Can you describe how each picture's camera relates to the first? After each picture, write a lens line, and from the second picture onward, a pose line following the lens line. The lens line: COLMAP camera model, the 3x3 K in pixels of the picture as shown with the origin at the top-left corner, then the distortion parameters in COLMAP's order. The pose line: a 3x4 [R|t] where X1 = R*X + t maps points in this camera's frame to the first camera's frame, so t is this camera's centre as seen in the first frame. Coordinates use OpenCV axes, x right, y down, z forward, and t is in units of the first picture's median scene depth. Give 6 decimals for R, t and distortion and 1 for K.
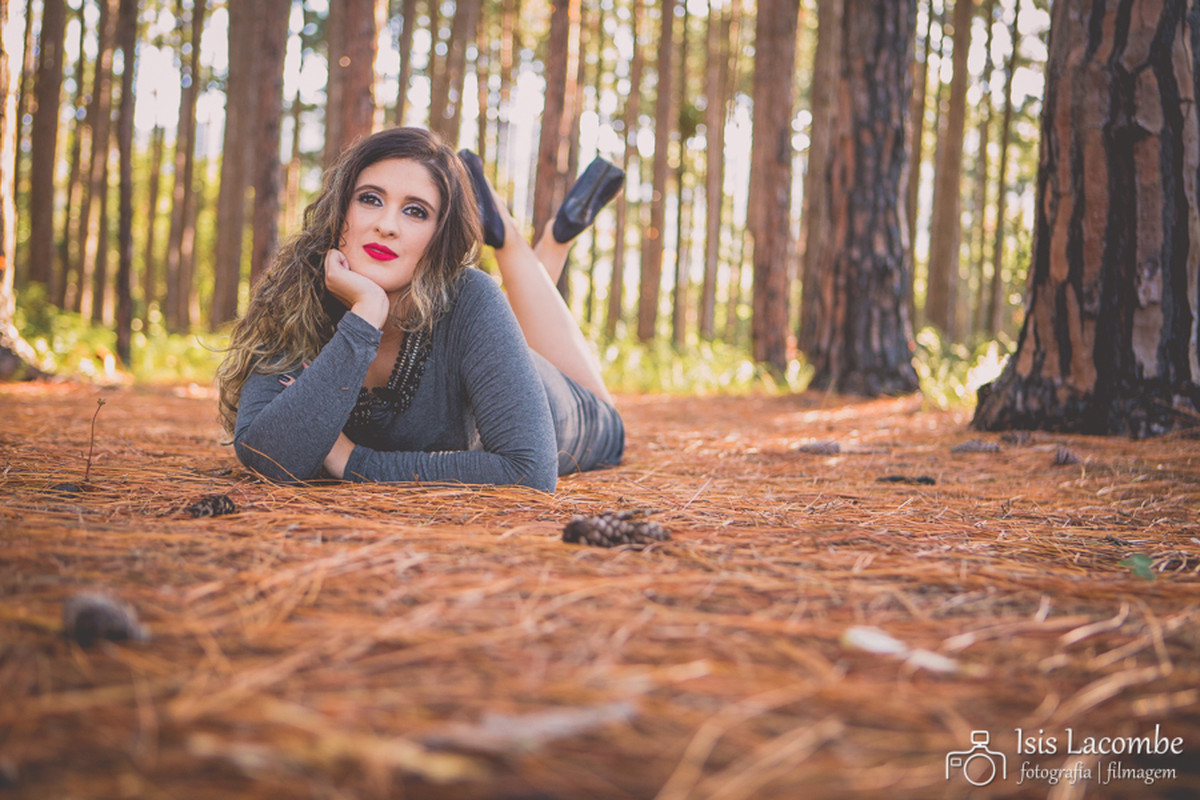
lens RADIAL K [[1690.4, 0, 595.8], [0, 1690.4, 399.9], [0, 0, 1]] dist [0.030438, 0.000000]
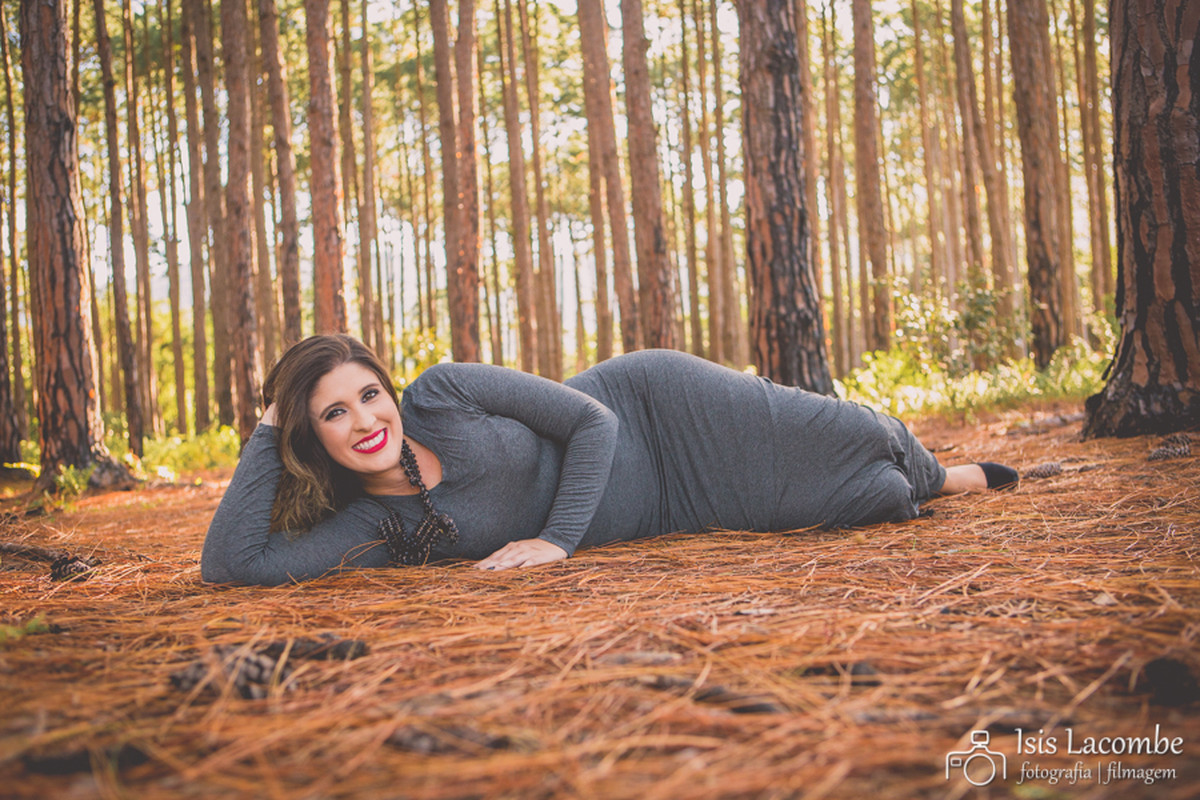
lens RADIAL K [[1222.3, 0, 602.6], [0, 1222.3, 394.7], [0, 0, 1]] dist [-0.020436, 0.000000]
pose [[0.985399, -0.113581, 0.126839, -0.103469], [0.118068, 0.992599, -0.028414, -0.013429], [-0.122673, 0.042975, 0.991516, 0.110497]]
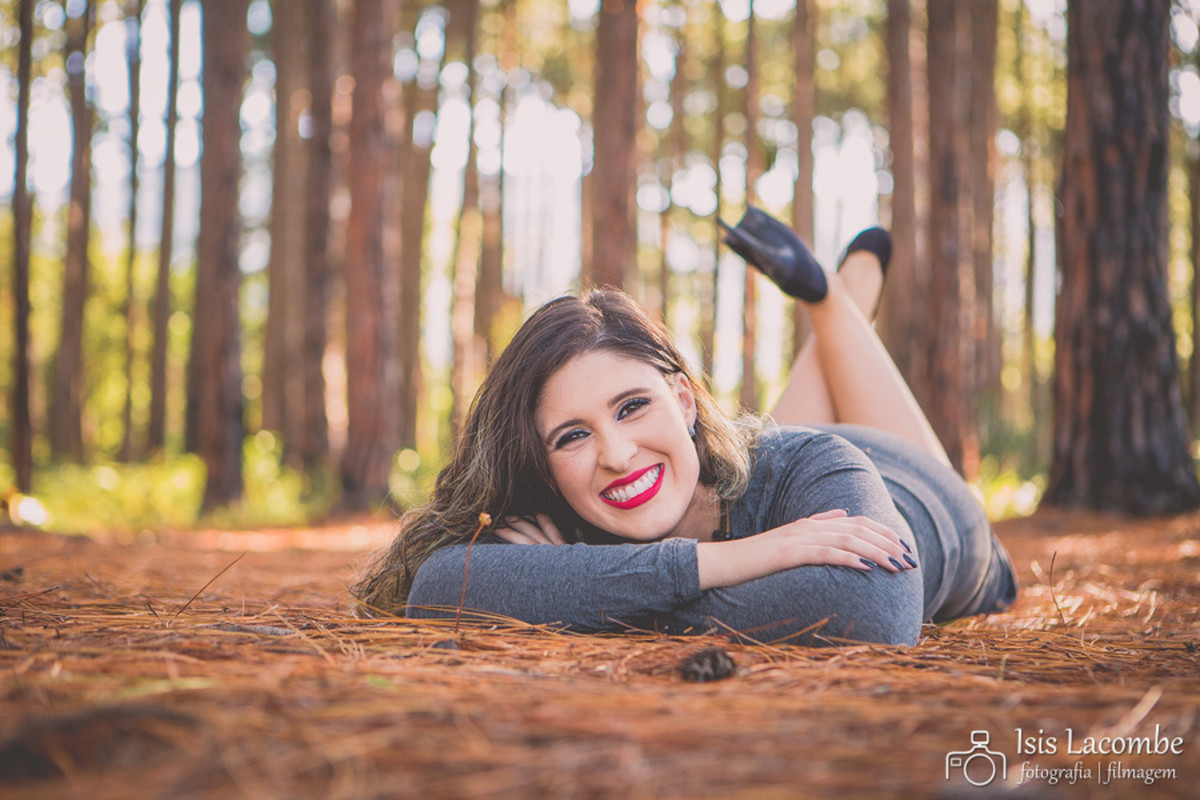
lens RADIAL K [[2307.1, 0, 597.8], [0, 2307.1, 404.5], [0, 0, 1]] dist [0.191291, 0.000000]
pose [[0.999384, -0.033719, -0.009732, -0.052944], [0.033082, 0.997678, -0.059533, 0.002488], [0.011717, 0.059175, 0.998179, 0.013554]]
